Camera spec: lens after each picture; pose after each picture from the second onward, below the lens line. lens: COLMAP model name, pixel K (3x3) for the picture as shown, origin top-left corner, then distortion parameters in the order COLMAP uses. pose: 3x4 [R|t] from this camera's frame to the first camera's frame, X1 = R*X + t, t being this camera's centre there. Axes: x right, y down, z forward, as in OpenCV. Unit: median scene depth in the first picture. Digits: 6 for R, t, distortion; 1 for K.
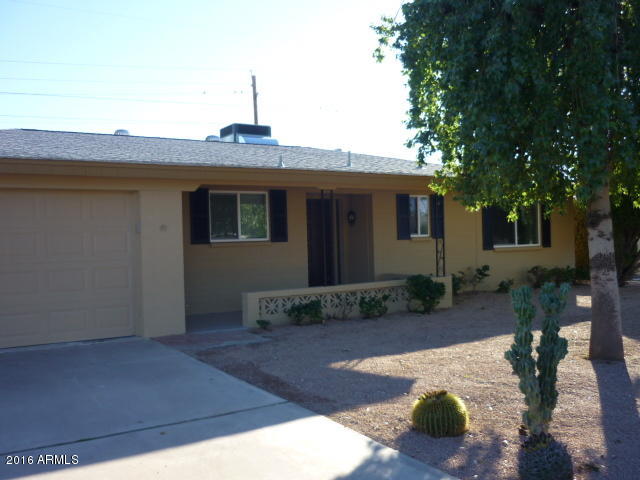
lens RADIAL K [[652.0, 0, 320.1], [0, 652.0, 239.6], [0, 0, 1]] dist [-0.025692, 0.000000]
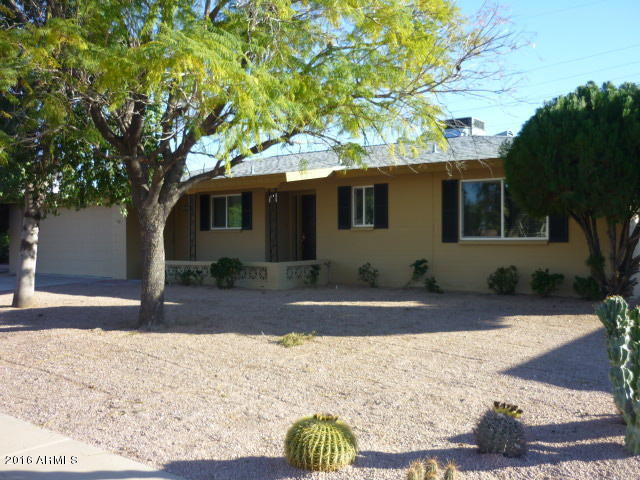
lens RADIAL K [[652.0, 0, 320.0], [0, 652.0, 240.8], [0, 0, 1]] dist [-0.025692, 0.000000]
pose [[0.283190, 0.001070, -0.959063, 1.102165], [-0.029767, 0.999527, -0.007674, 0.027466], [0.958602, 0.030722, 0.283088, 0.664816]]
